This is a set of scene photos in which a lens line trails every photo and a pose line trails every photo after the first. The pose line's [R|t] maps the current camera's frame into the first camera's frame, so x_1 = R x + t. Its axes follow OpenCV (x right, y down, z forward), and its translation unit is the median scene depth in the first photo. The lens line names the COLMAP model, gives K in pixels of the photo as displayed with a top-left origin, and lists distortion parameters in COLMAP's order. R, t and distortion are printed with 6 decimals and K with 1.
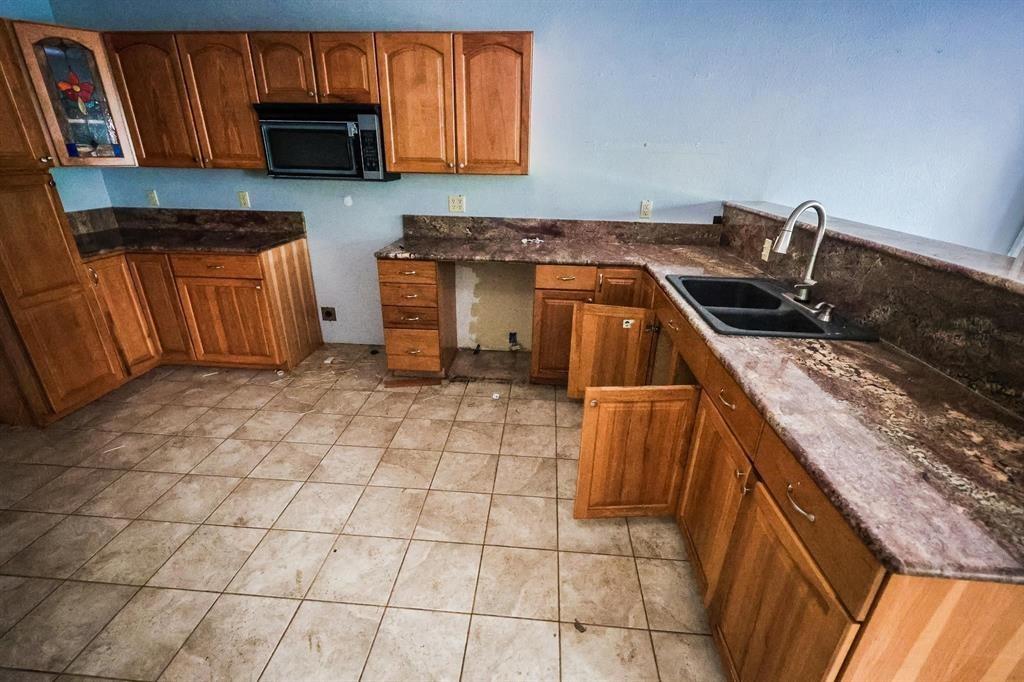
lens RADIAL K [[455.6, 0, 511.7], [0, 455.6, 345.0], [0, 0, 1]] dist [0.001400, -0.001776]
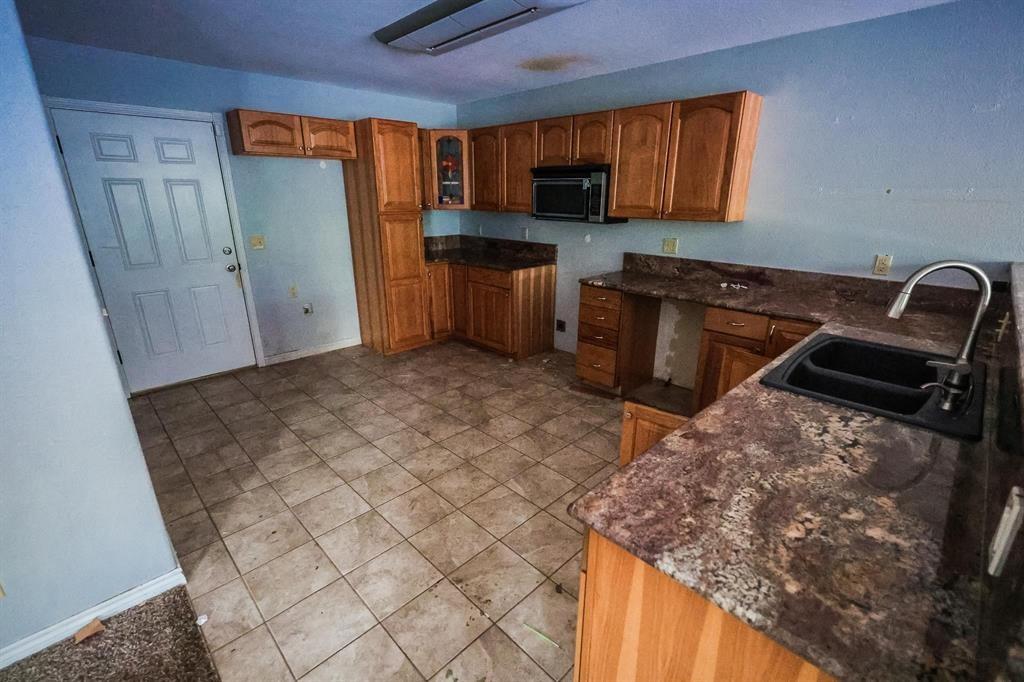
lens RADIAL K [[455.6, 0, 511.0], [0, 455.6, 340.4], [0, 0, 1]] dist [0.001400, -0.001776]
pose [[0.756183, 0.190040, -0.626157, 0.369848], [-0.247896, 0.968772, -0.005350, 0.014313], [0.605586, 0.159267, 0.779679, -0.060099]]
